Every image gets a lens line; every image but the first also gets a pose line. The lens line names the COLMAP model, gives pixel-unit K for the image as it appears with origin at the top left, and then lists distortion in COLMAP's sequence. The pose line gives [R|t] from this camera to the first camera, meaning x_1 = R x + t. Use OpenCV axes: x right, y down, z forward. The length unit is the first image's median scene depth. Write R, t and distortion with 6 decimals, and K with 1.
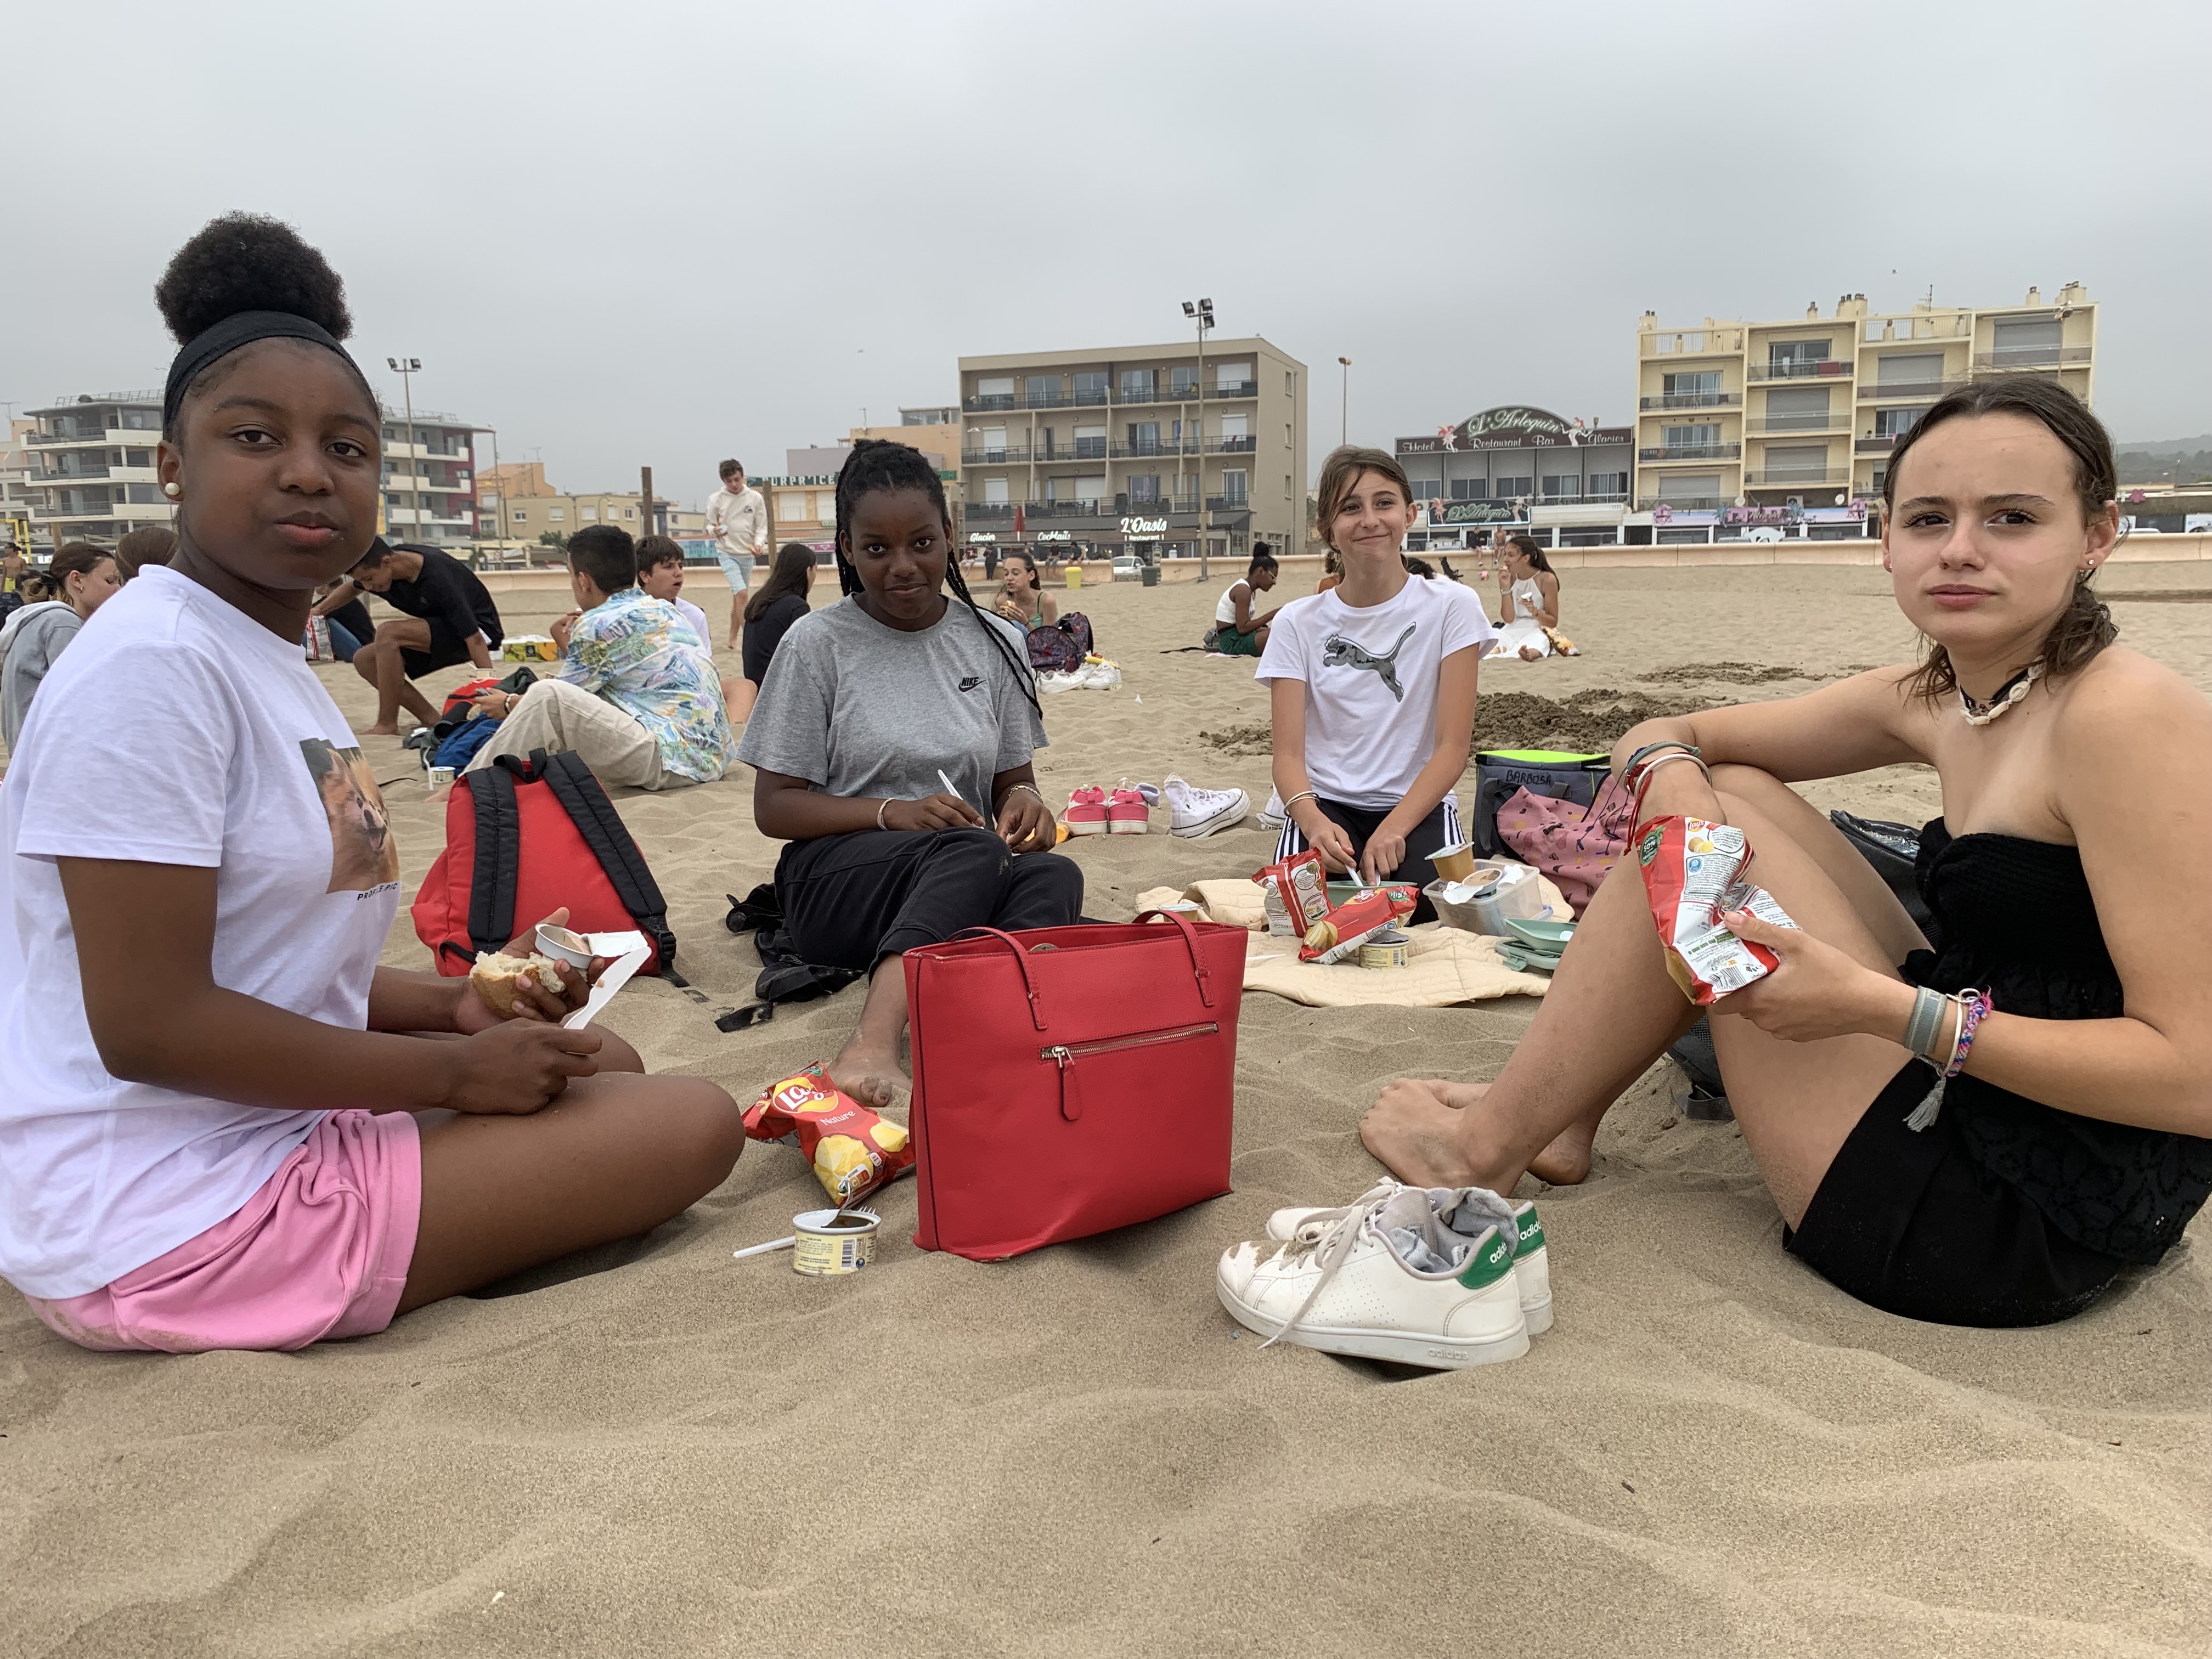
lens RADIAL K [[1667.4, 0, 1106.9], [0, 1667.4, 825.6], [0, 0, 1]] dist [-0.014753, -0.004756]
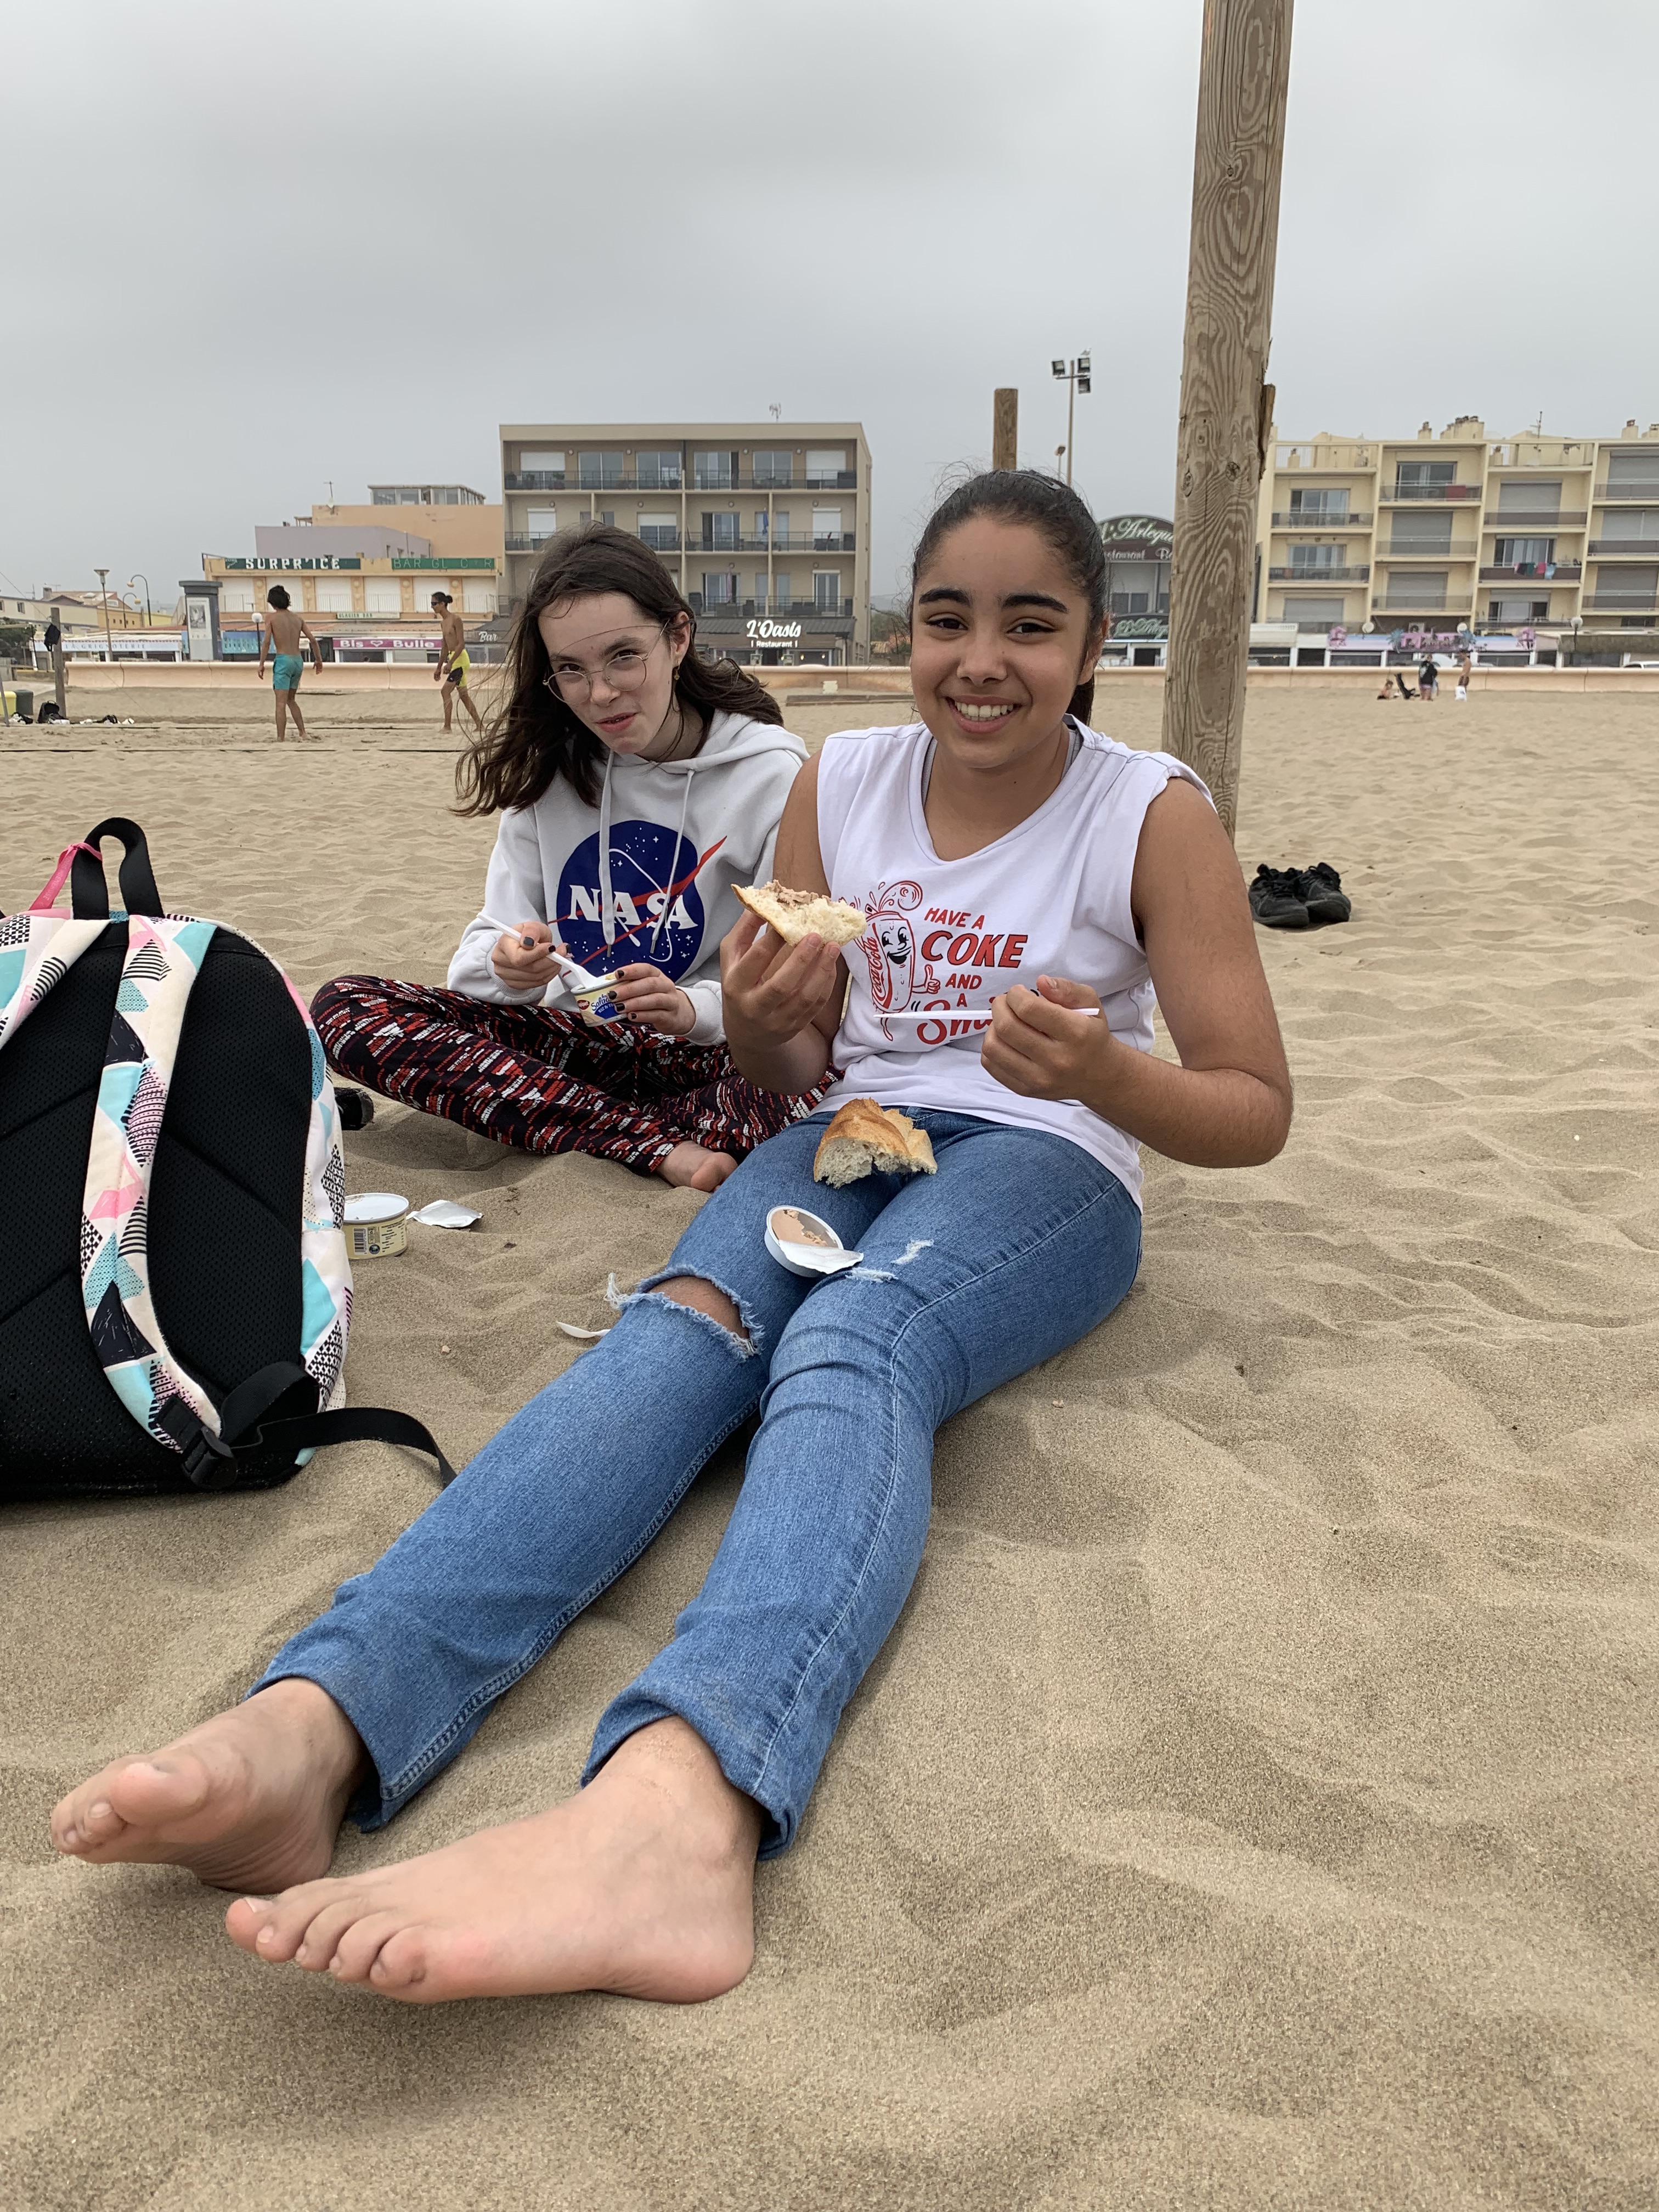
lens RADIAL K [[1667.4, 0, 829.5], [0, 1667.4, 1112.5], [0, 0, 1]] dist [-0.014753, -0.004756]
pose [[0.962768, -0.041866, 0.267068, -0.196659], [0.015851, 0.994978, 0.098831, -0.011258], [-0.269865, -0.090918, 0.958596, 0.117099]]
